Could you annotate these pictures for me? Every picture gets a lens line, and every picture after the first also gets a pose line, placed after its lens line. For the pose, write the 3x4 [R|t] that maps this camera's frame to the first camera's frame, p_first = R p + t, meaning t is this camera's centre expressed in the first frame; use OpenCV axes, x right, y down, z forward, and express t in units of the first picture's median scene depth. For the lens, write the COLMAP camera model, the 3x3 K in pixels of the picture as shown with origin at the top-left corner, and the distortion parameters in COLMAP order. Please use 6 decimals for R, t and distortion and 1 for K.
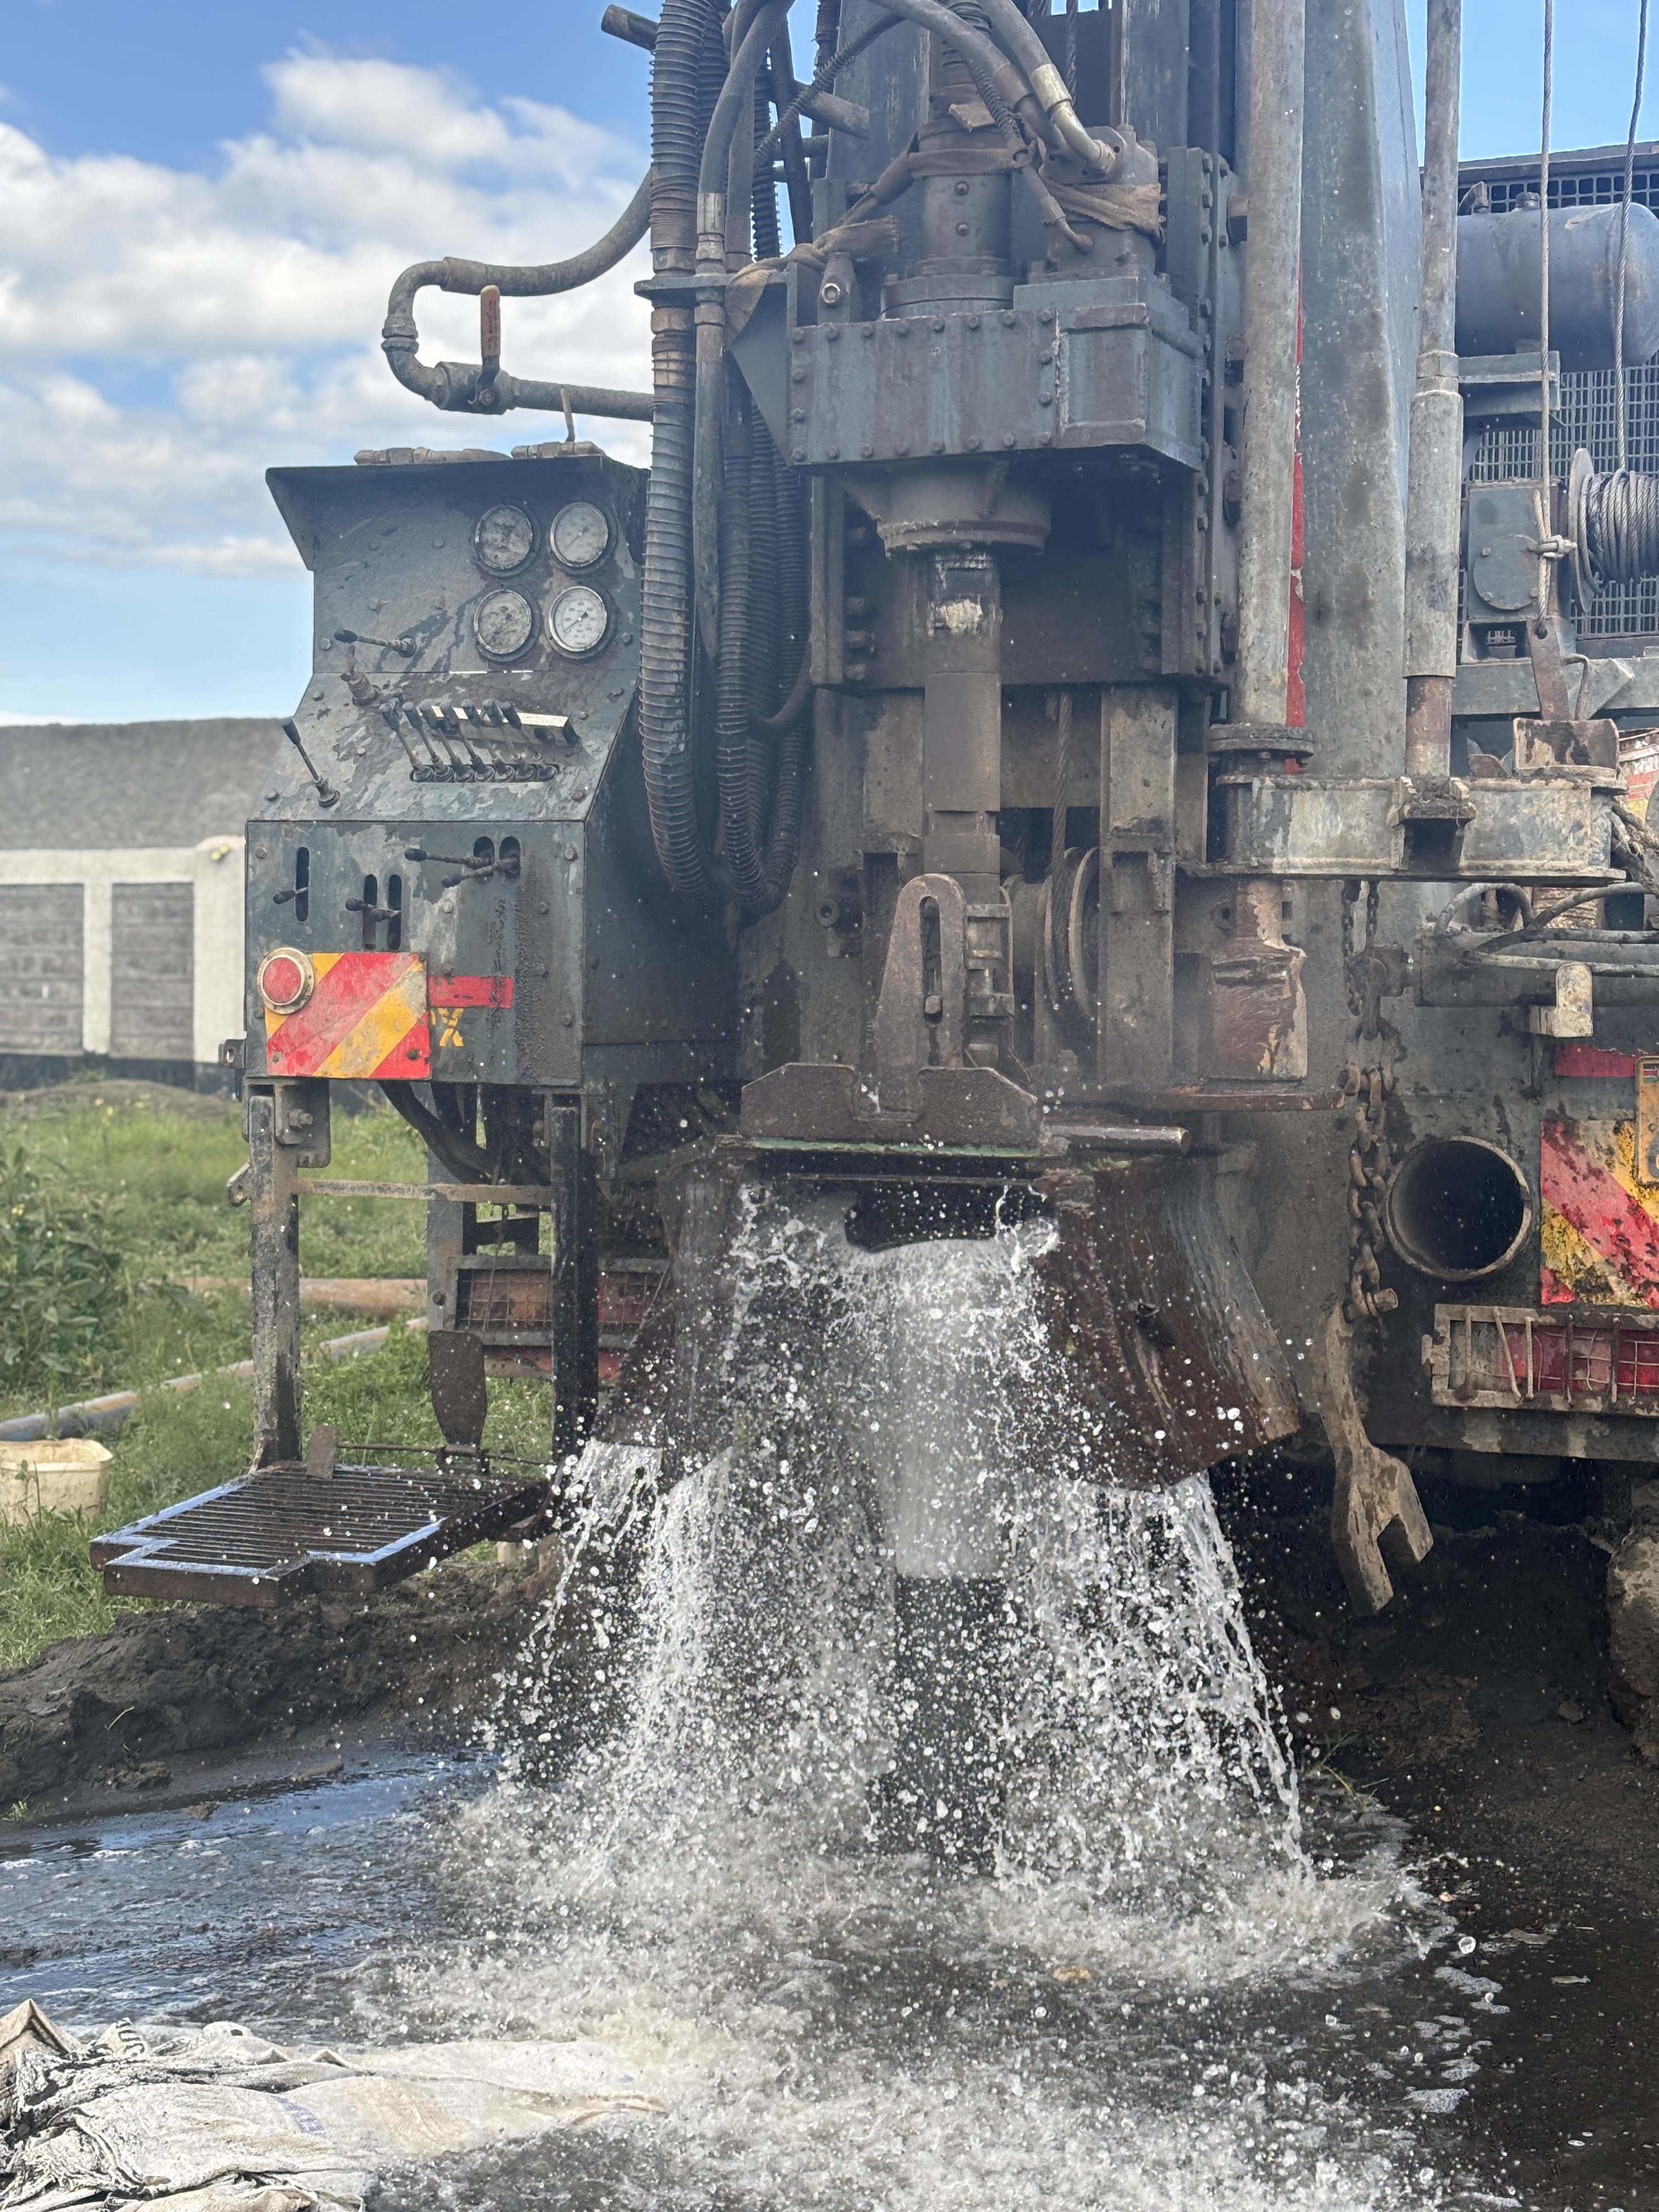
lens RADIAL K [[3388.2, 0, 829.5], [0, 3388.2, 1106.0], [0, 0, 1]] dist [0.230822, -1.095995]
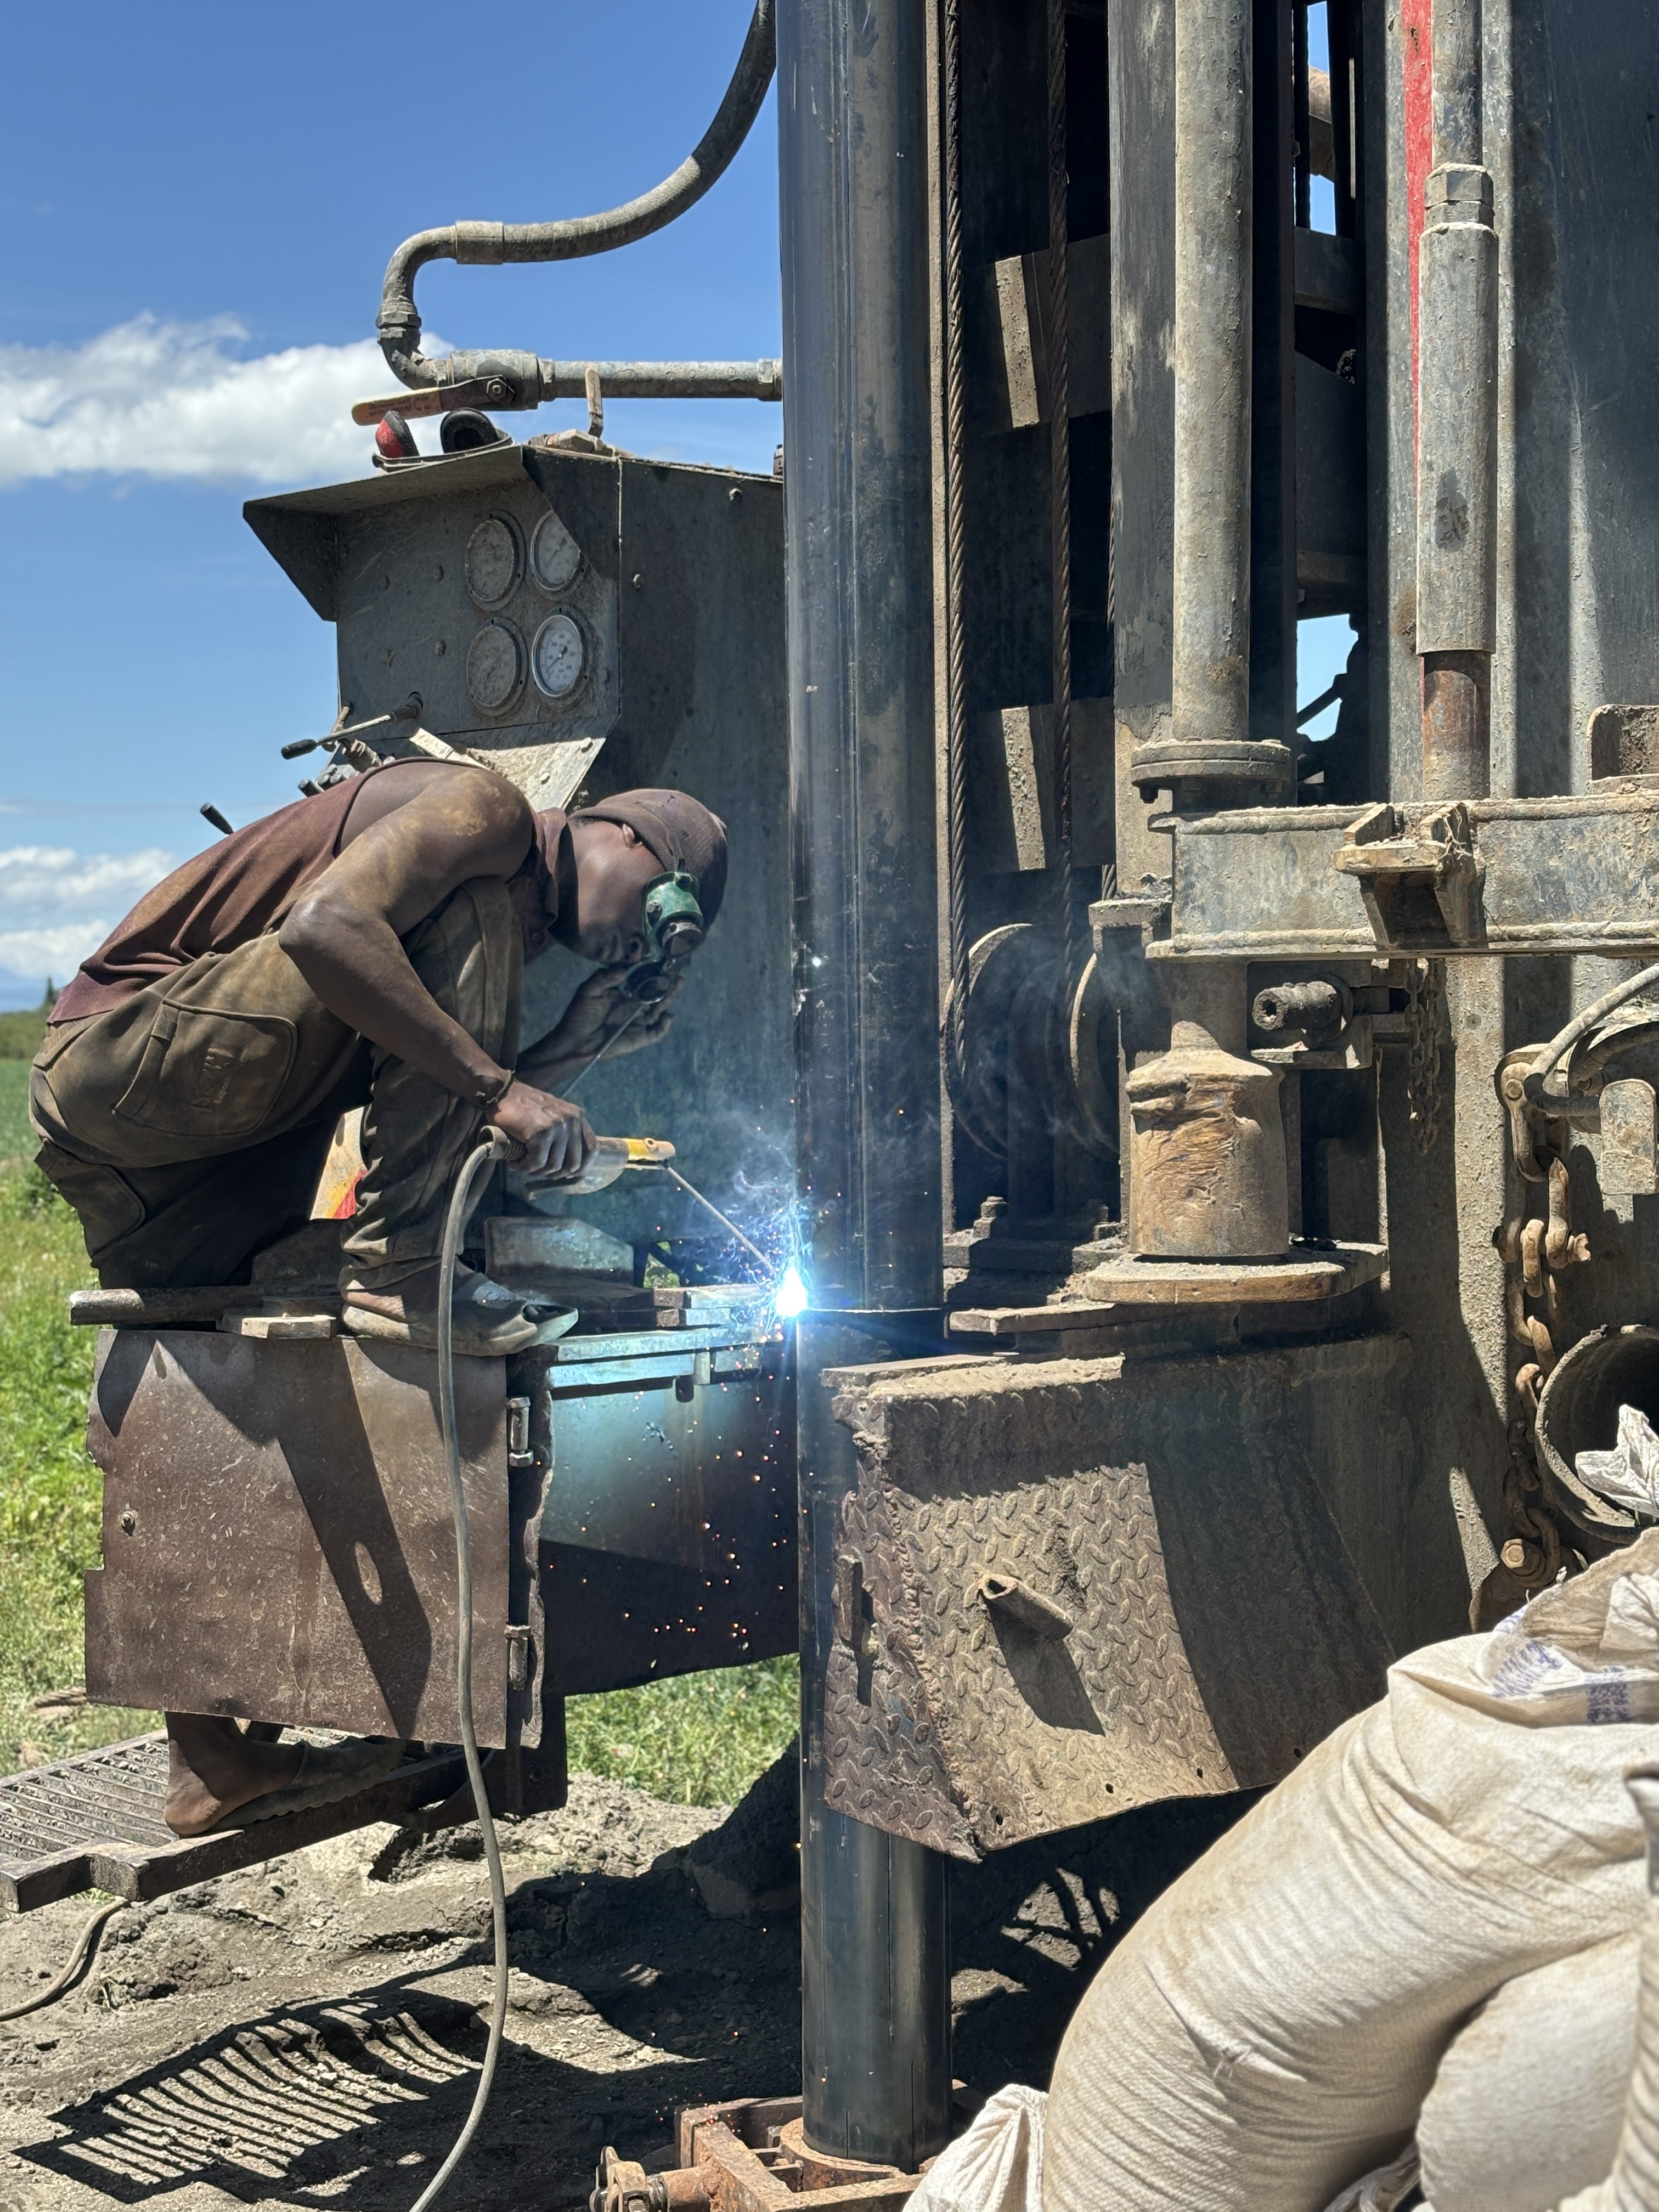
lens RADIAL K [[3359.5, 0, 795.0], [0, 3359.5, 1110.0], [0, 0, 1]] dist [0.215555, -0.940590]
pose [[0.906802, -0.017253, -0.421203, 0.307446], [0.012810, 0.999828, -0.013375, -0.026333], [0.421361, 0.006733, 0.906868, 0.312879]]
